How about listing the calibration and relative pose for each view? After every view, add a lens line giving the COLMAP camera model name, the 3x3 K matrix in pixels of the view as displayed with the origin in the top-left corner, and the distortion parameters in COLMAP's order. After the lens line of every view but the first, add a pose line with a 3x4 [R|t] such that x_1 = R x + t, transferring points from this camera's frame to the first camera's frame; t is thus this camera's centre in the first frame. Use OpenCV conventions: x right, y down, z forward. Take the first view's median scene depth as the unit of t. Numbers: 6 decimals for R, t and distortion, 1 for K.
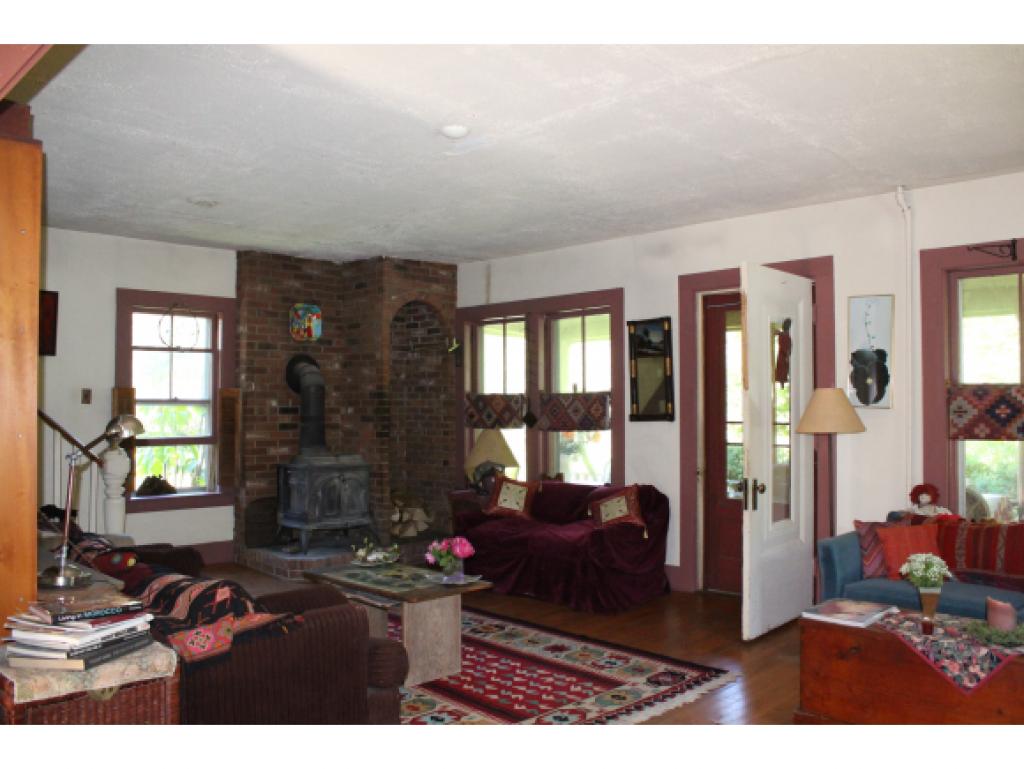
lens RADIAL K [[850.3, 0, 512.0], [0, 850.3, 384.5], [0, 0, 1]] dist [-0.161976, 0.139172]
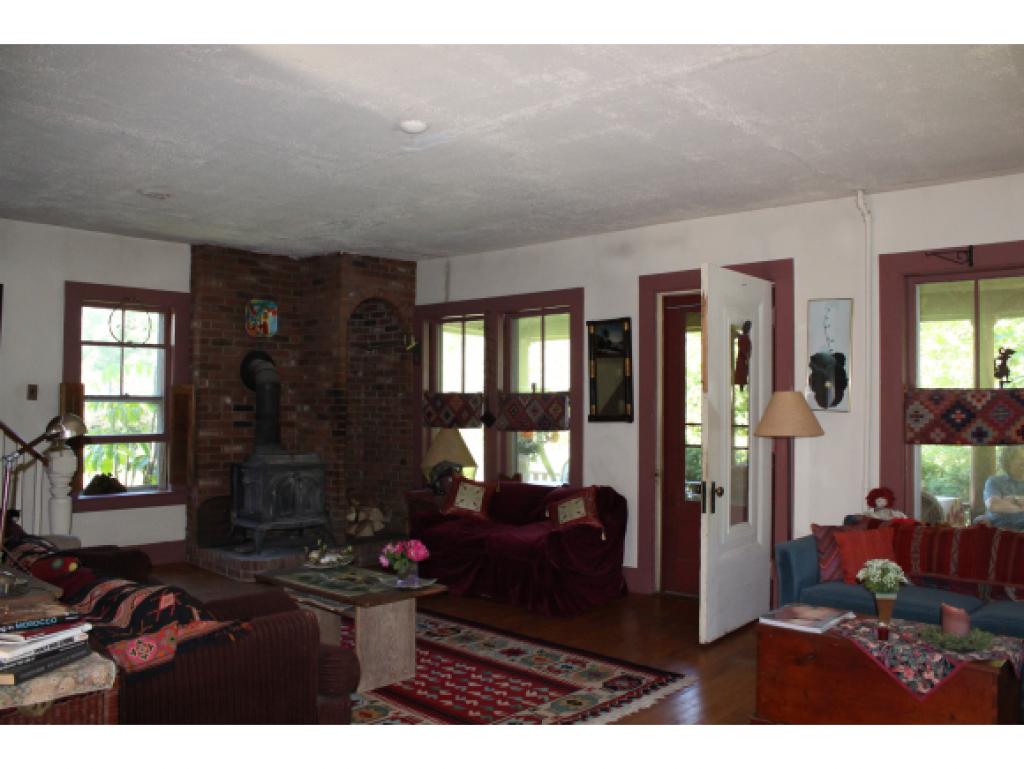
lens RADIAL K [[850.3, 0, 512.0], [0, 850.3, 384.5], [0, 0, 1]] dist [-0.161976, 0.139172]
pose [[0.998865, 0.009312, 0.046719, 0.002934], [-0.009473, 0.999950, 0.003214, -0.003407], [-0.046687, -0.003653, 0.998903, 0.011457]]
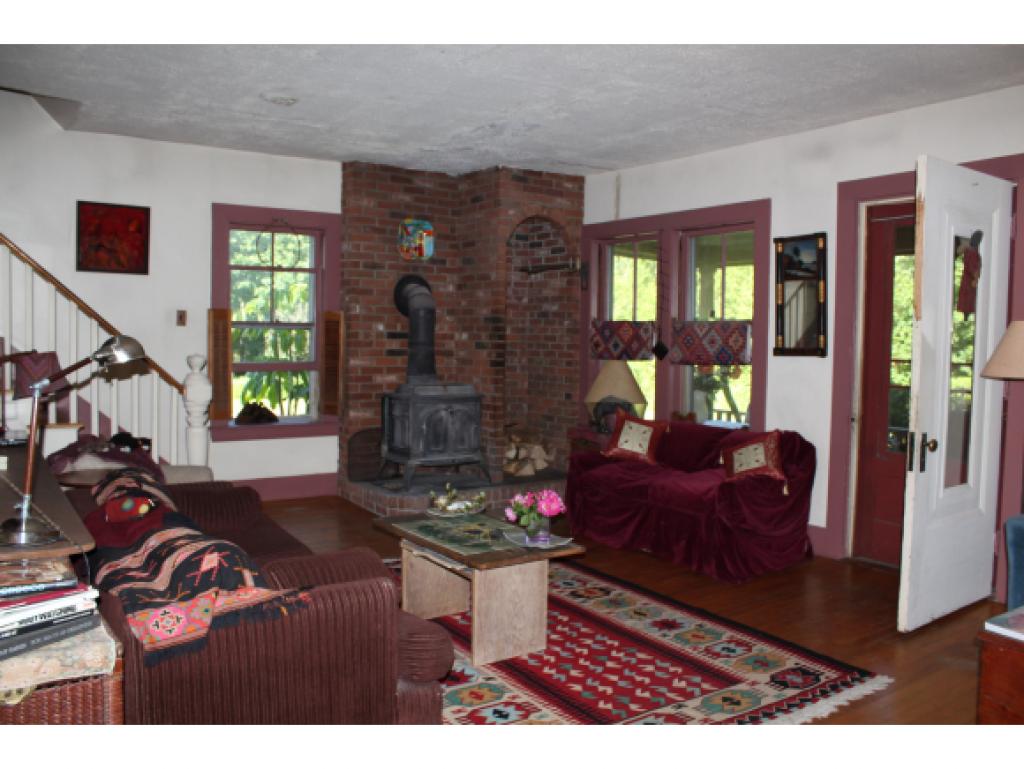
lens RADIAL K [[850.3, 0, 512.0], [0, 850.3, 384.5], [0, 0, 1]] dist [-0.161976, 0.139172]
pose [[0.983339, 0.029021, -0.179448, 0.038170], [-0.014023, 0.996343, 0.084285, 0.005893], [0.181238, -0.080364, 0.980150, 0.144955]]
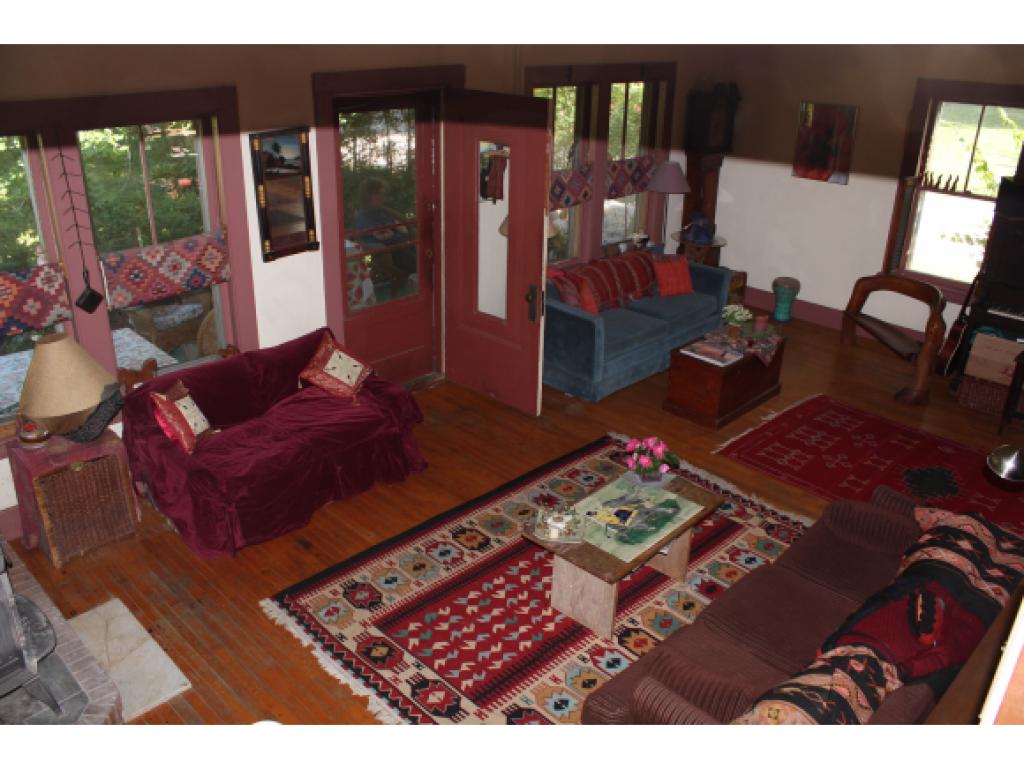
lens RADIAL K [[850.3, 0, 512.0], [0, 850.3, 384.5], [0, 0, 1]] dist [-0.161976, 0.139172]
pose [[-0.009302, -0.412902, 0.910728, -0.740801], [-0.045043, 0.910016, 0.412119, -0.220351], [-0.998942, -0.037188, -0.027063, 0.931258]]
